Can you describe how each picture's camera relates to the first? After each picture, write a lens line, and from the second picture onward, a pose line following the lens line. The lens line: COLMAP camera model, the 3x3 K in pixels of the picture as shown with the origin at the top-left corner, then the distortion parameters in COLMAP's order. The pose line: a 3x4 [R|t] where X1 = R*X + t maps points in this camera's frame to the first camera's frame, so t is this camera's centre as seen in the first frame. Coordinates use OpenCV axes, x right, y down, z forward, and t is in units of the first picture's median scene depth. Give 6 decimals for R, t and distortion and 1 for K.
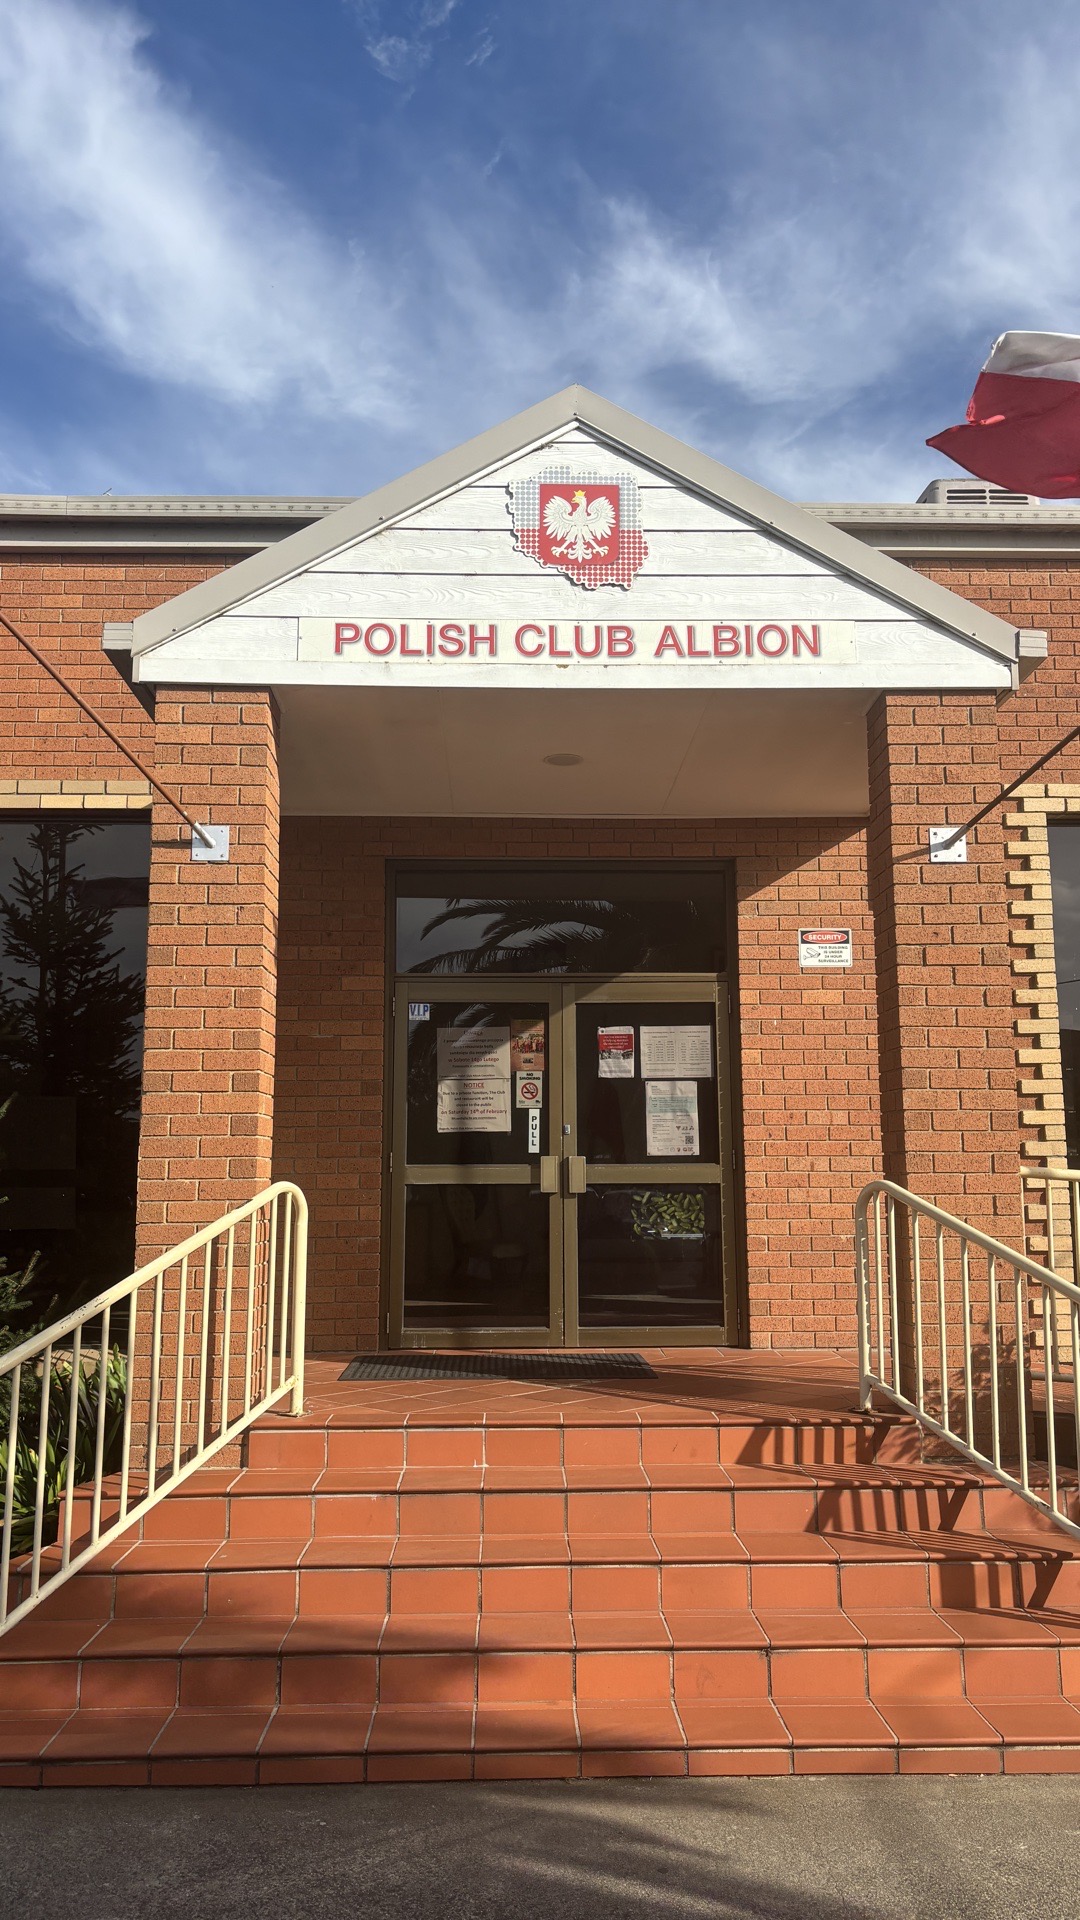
lens RADIAL K [[1381.2, 0, 544.0], [0, 1381.2, 966.8], [0, 0, 1]] dist [0.030661, -0.000210]
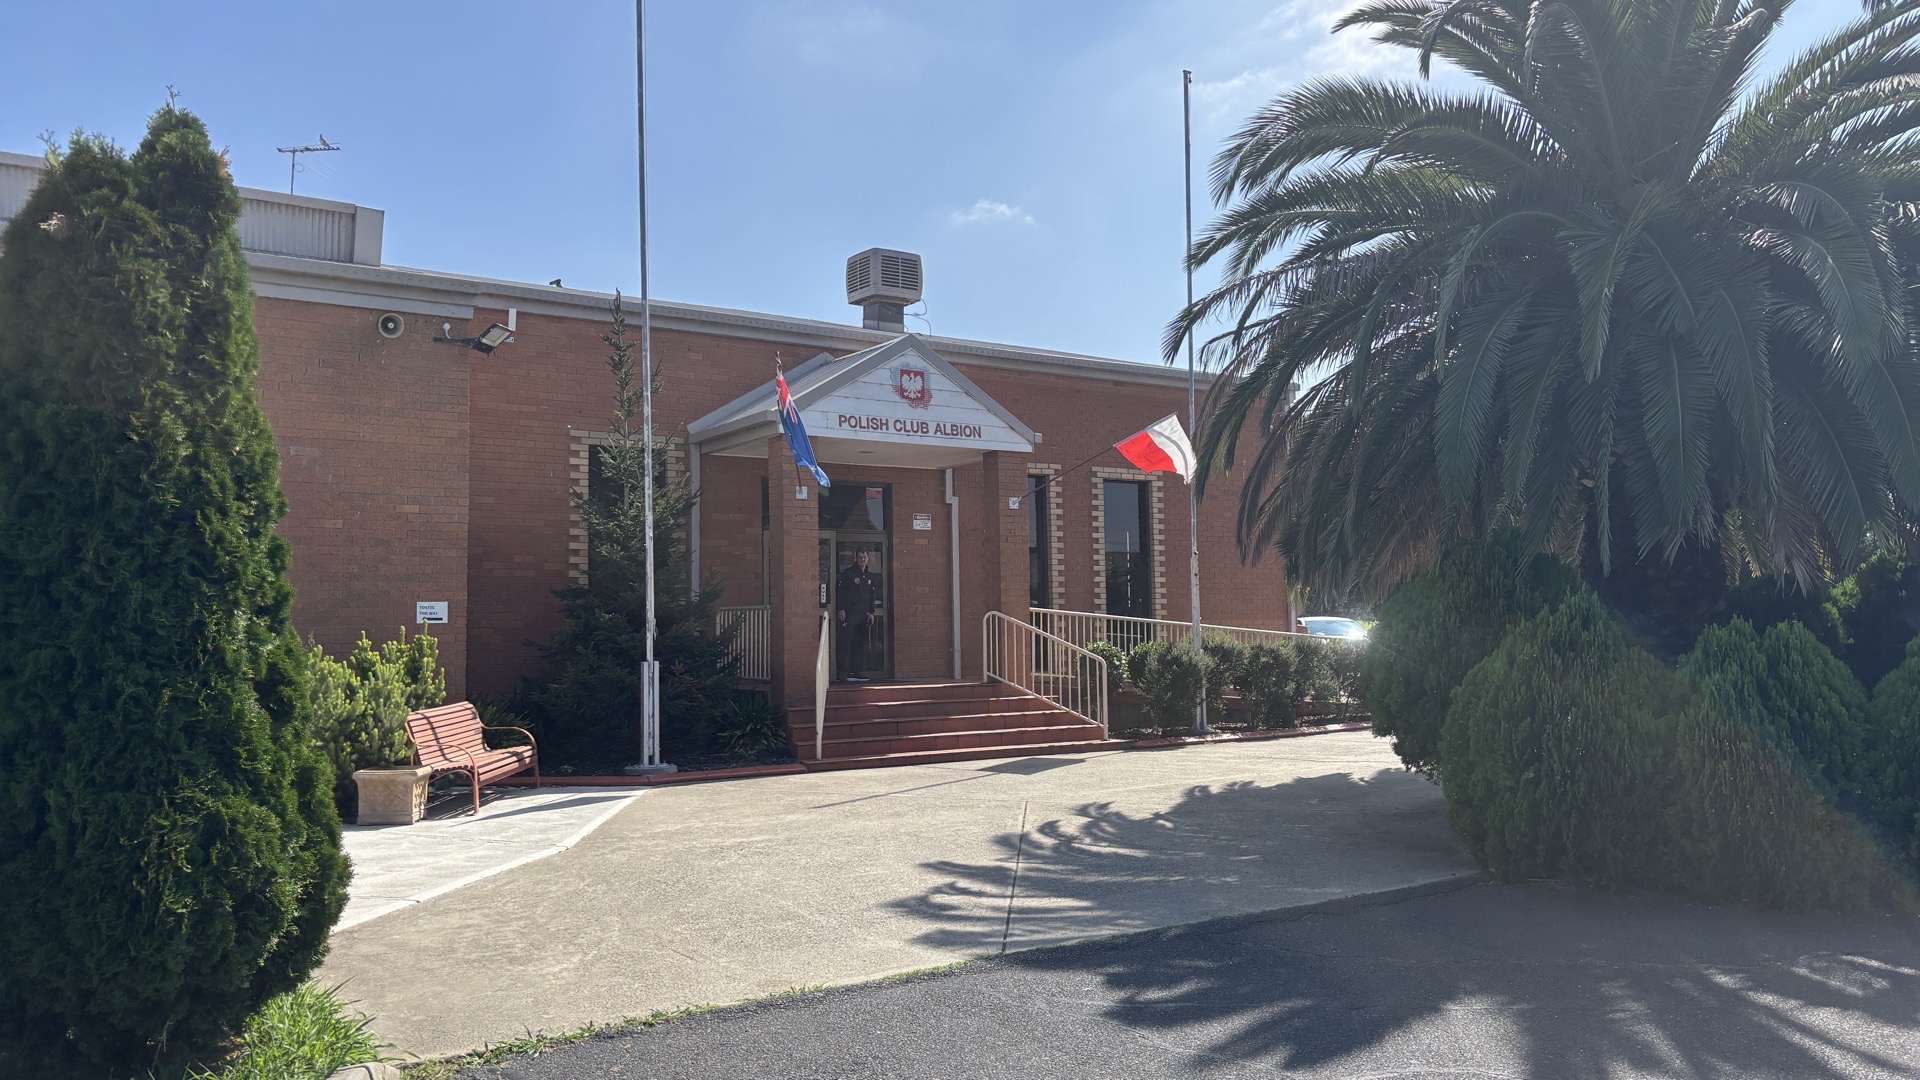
lens RADIAL K [[1381.2, 0, 959.5], [0, 1381.2, 541.4], [0, 0, 1]] dist [0.030661, -0.000210]
pose [[0.839274, 0.024159, 0.543172, -1.456122], [-0.068308, 0.995782, 0.061256, -0.180296], [-0.539401, -0.088513, 0.837384, -1.496338]]
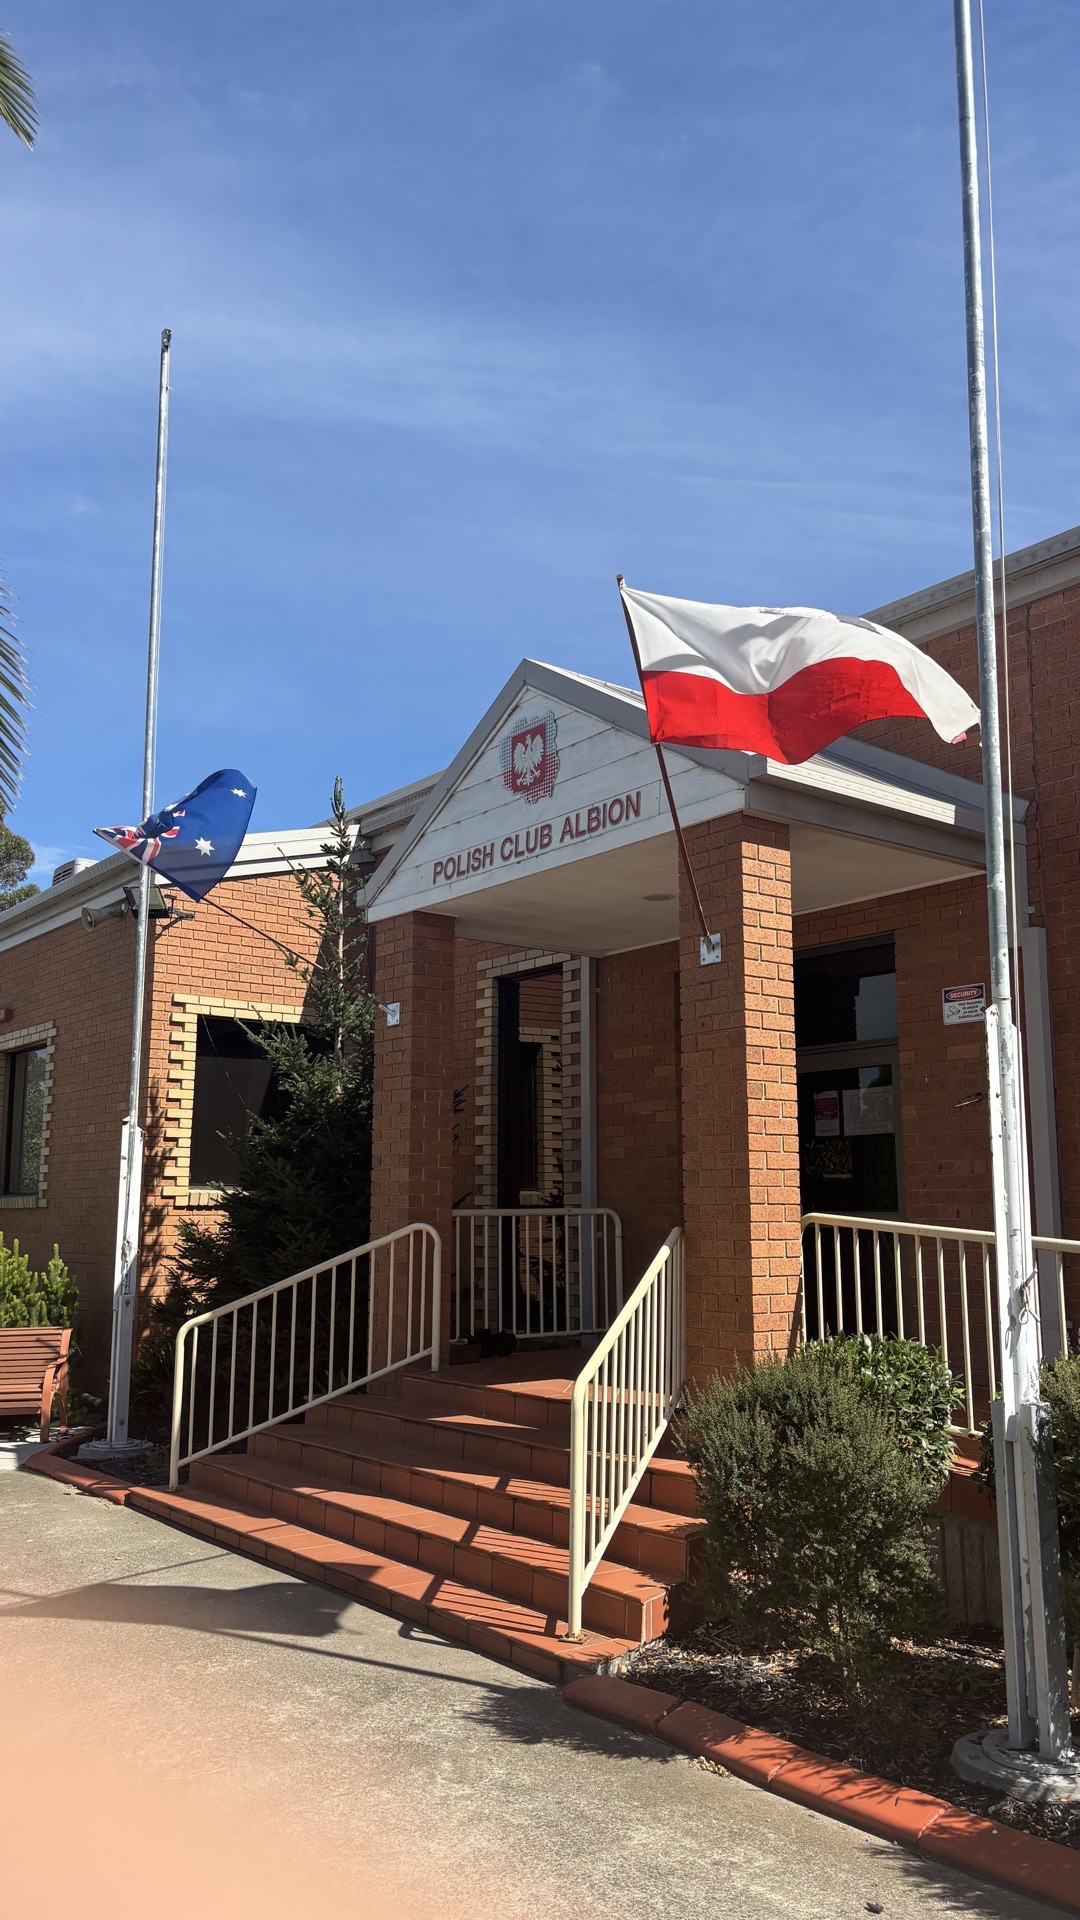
lens RADIAL K [[1419.8, 0, 534.0], [0, 1419.8, 957.0], [0, 0, 1]] dist [0.012143, 0.000730]
pose [[0.586496, -0.139733, -0.797808, 1.173882], [0.117156, 0.989283, -0.087144, 0.008900], [0.801434, -0.042359, 0.596581, 0.130127]]
